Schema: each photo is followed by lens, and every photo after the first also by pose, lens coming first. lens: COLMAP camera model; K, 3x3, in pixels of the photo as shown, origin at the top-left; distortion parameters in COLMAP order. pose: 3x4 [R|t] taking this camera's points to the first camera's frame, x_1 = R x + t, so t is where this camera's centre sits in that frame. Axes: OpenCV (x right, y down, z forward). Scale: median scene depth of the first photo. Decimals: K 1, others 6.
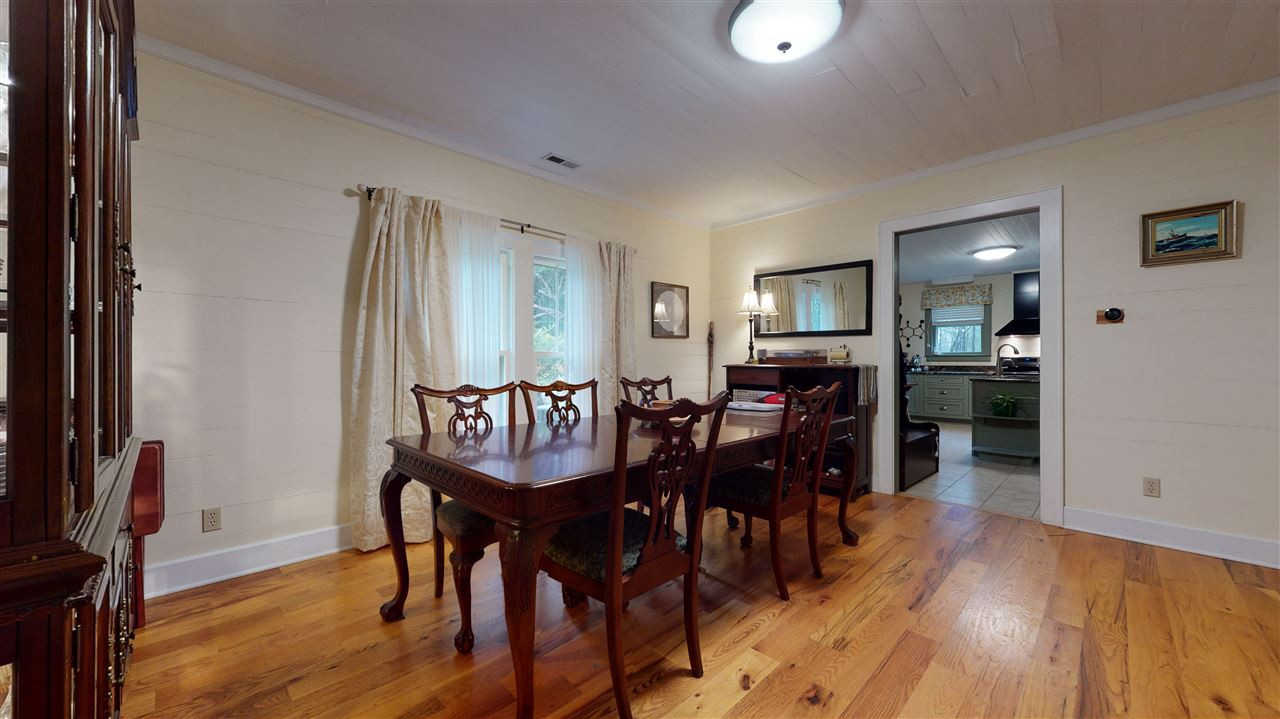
lens RADIAL K [[470.3, 0, 639.9], [0, 470.3, 360.3], [0, 0, 1]] dist [-0.001377, 0.000053]
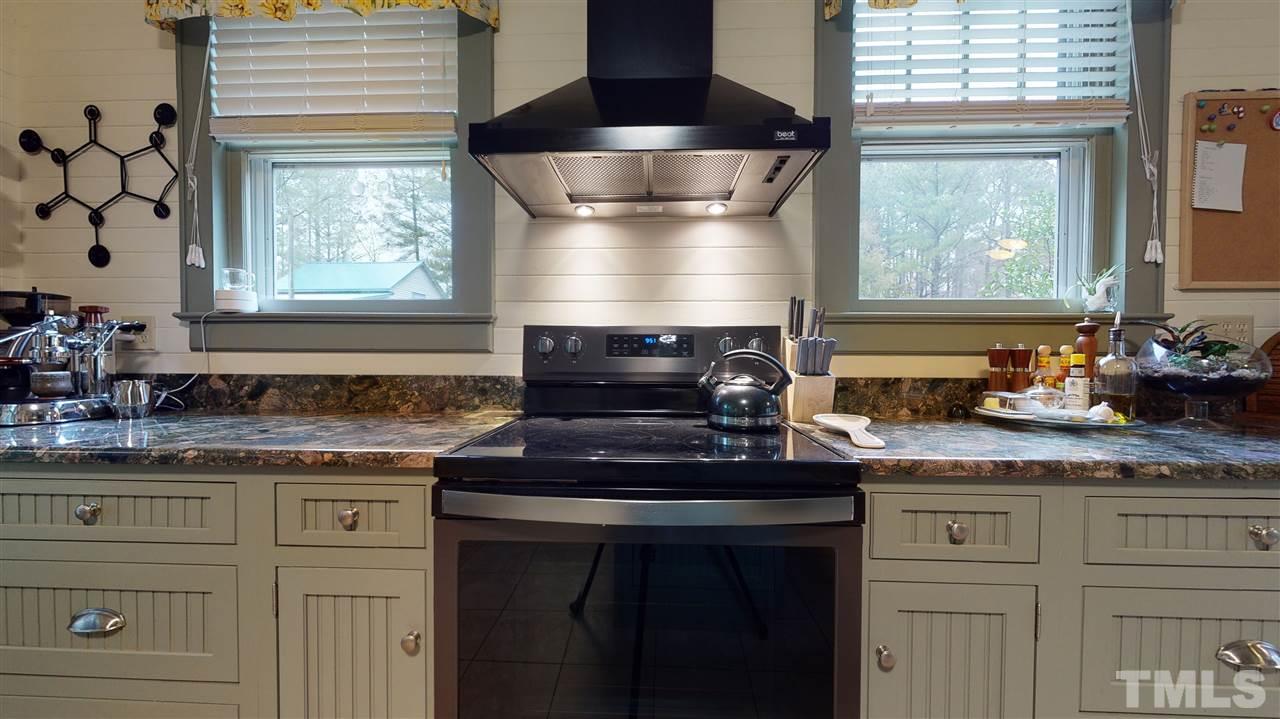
lens RADIAL K [[470.3, 0, 639.7], [0, 470.3, 359.8], [0, 0, 1]] dist [-0.001377, 0.000053]
pose [[0.739267, -0.009703, 0.673342, 0.612747], [-0.003718, 0.999822, 0.018489, 0.001630], [-0.673402, -0.016172, 0.739100, 0.761295]]
